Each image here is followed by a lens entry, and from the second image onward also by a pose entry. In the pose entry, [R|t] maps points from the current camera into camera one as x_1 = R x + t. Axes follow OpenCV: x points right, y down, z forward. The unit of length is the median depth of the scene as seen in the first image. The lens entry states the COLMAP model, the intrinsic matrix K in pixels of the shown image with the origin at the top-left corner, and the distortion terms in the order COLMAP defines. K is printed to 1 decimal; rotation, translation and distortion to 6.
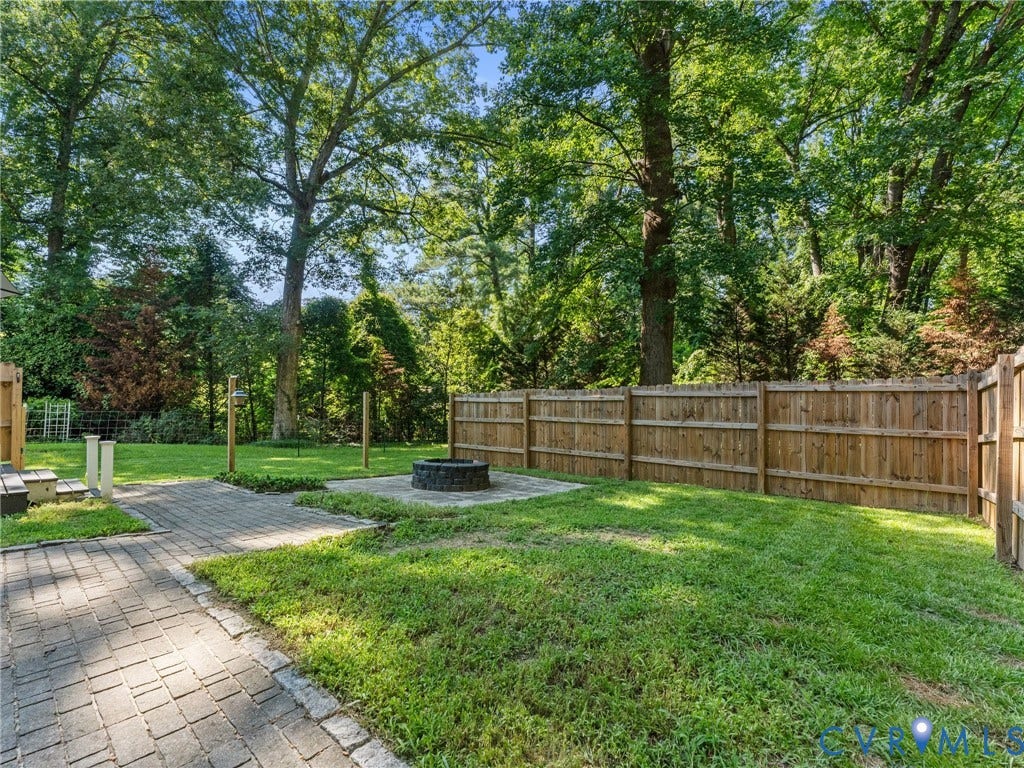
lens RADIAL K [[472.0, 0, 509.7], [0, 472.0, 387.1], [0, 0, 1]] dist [-0.002980, 0.000213]
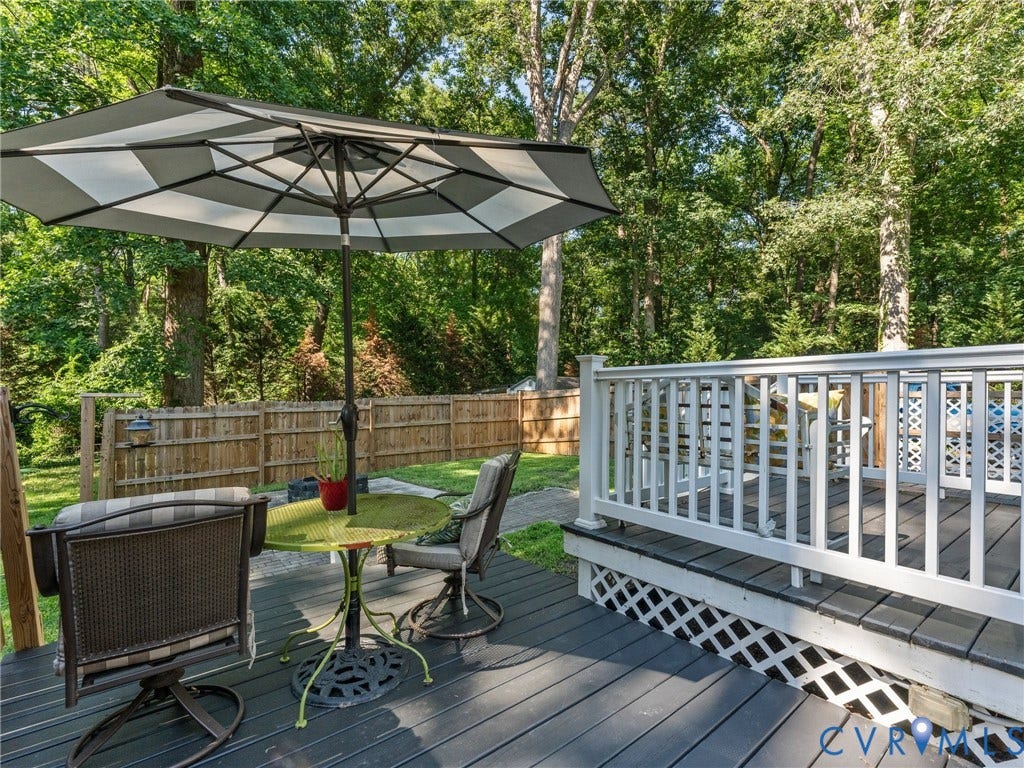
lens RADIAL K [[472.0, 0, 509.7], [0, 472.0, 387.1], [0, 0, 1]] dist [-0.002980, 0.000213]
pose [[0.170434, 0.007541, 0.985340, -0.883721], [-0.010845, 0.999925, -0.005777, -0.026328], [-0.985309, -0.009702, 0.170502, 0.395726]]
